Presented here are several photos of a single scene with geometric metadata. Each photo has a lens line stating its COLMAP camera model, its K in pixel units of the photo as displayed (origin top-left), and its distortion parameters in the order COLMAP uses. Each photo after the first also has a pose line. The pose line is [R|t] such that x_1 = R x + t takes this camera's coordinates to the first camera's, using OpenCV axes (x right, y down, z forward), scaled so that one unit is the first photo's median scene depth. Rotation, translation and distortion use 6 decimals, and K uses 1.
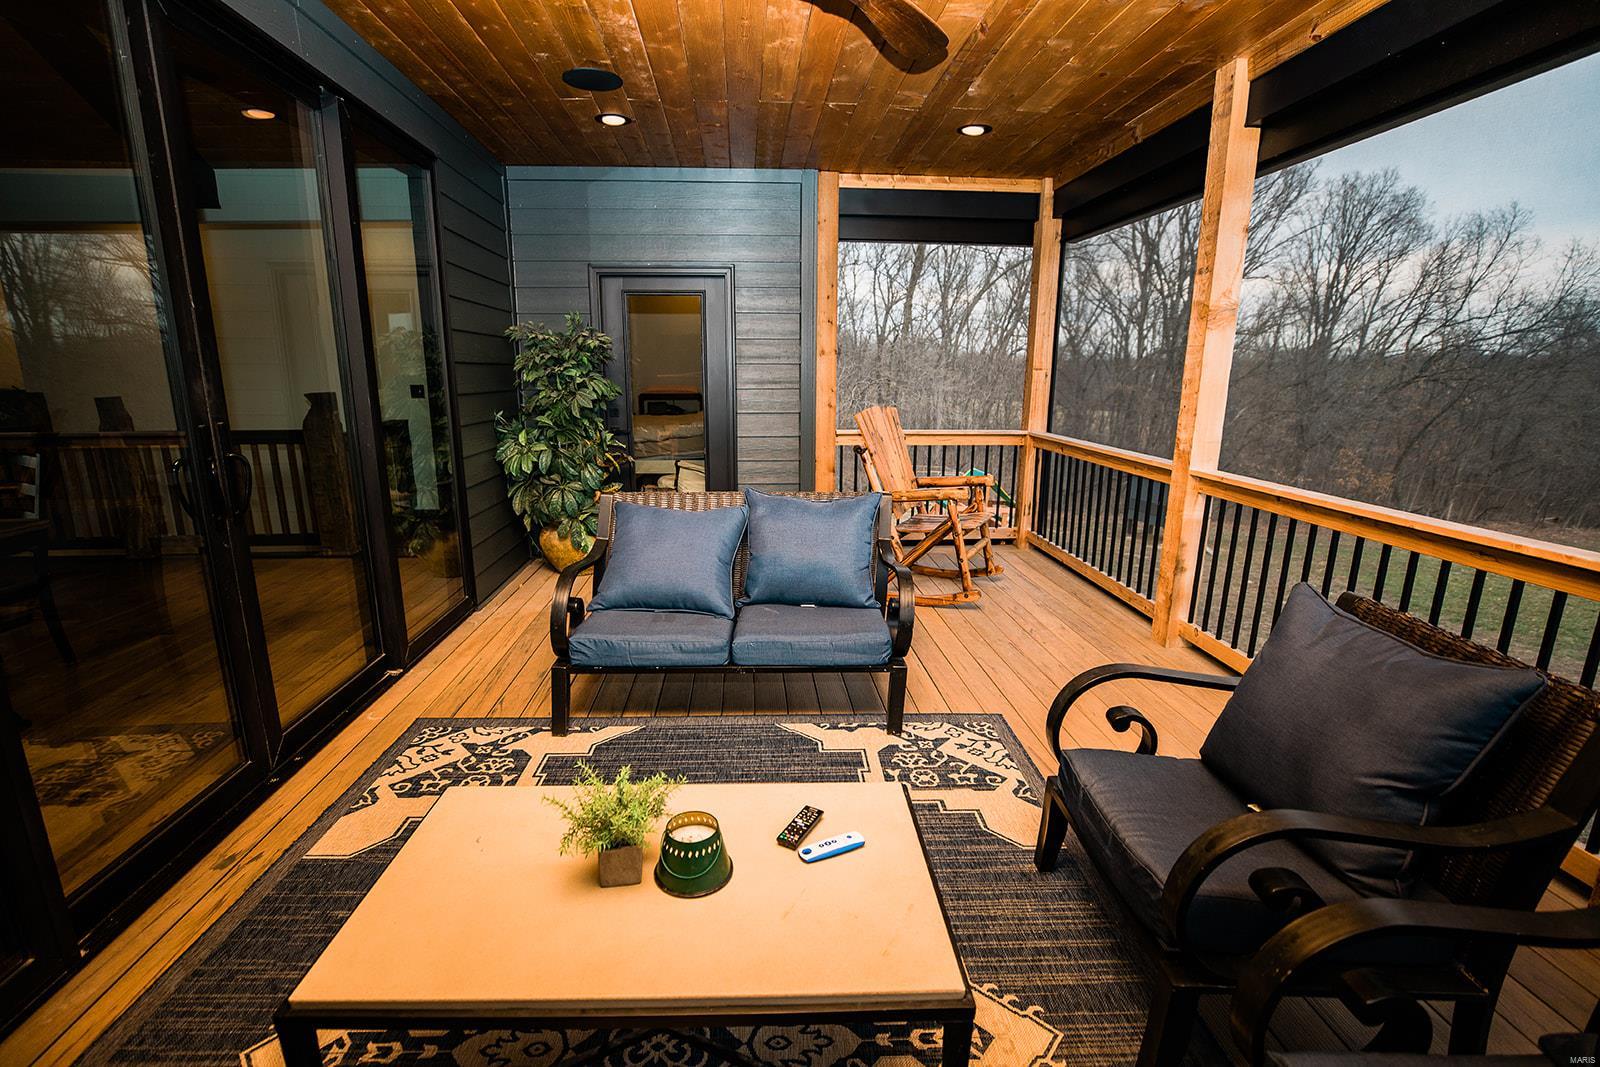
lens RADIAL K [[736.7, 0, 796.2], [0, 736.7, 542.7], [0, 0, 1]] dist [-0.036189, 0.007952]
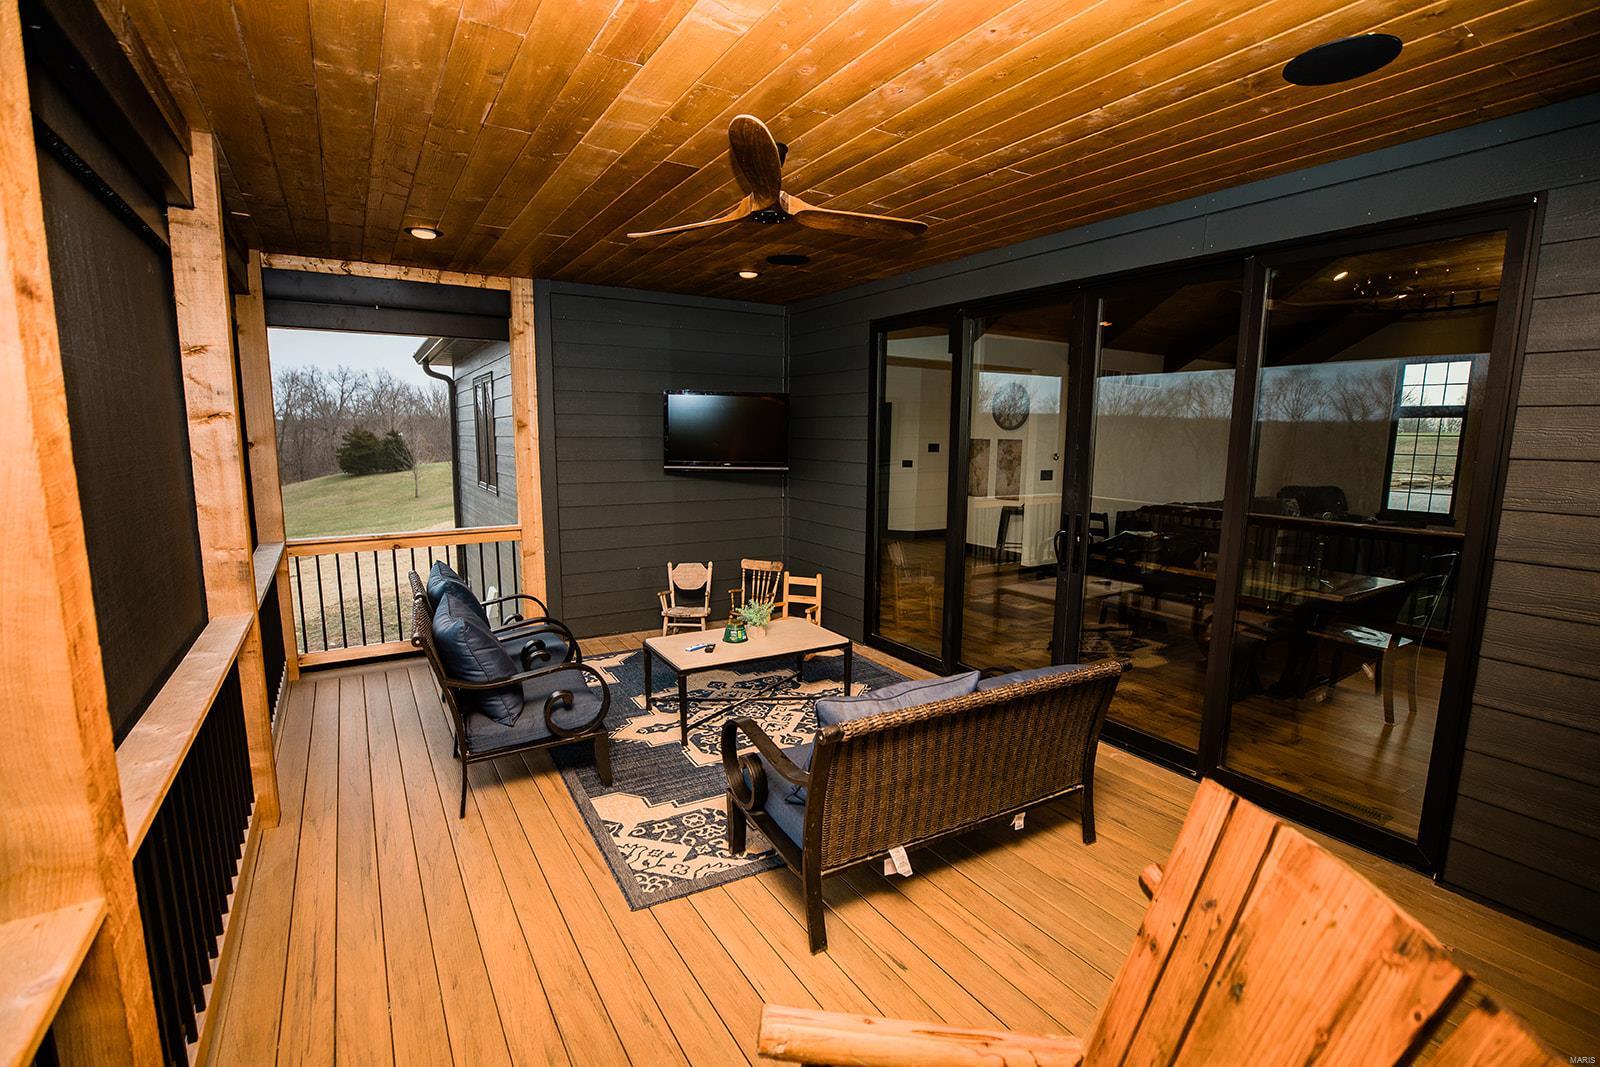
lens RADIAL K [[736.7, 0, 800.6], [0, 736.7, 543.0], [0, 0, 1]] dist [-0.036189, 0.007952]
pose [[-0.886471, 0.057154, -0.459242, 0.525625], [-0.117687, 0.931881, 0.343145, -0.528730], [0.447571, 0.358234, -0.819359, 1.819341]]
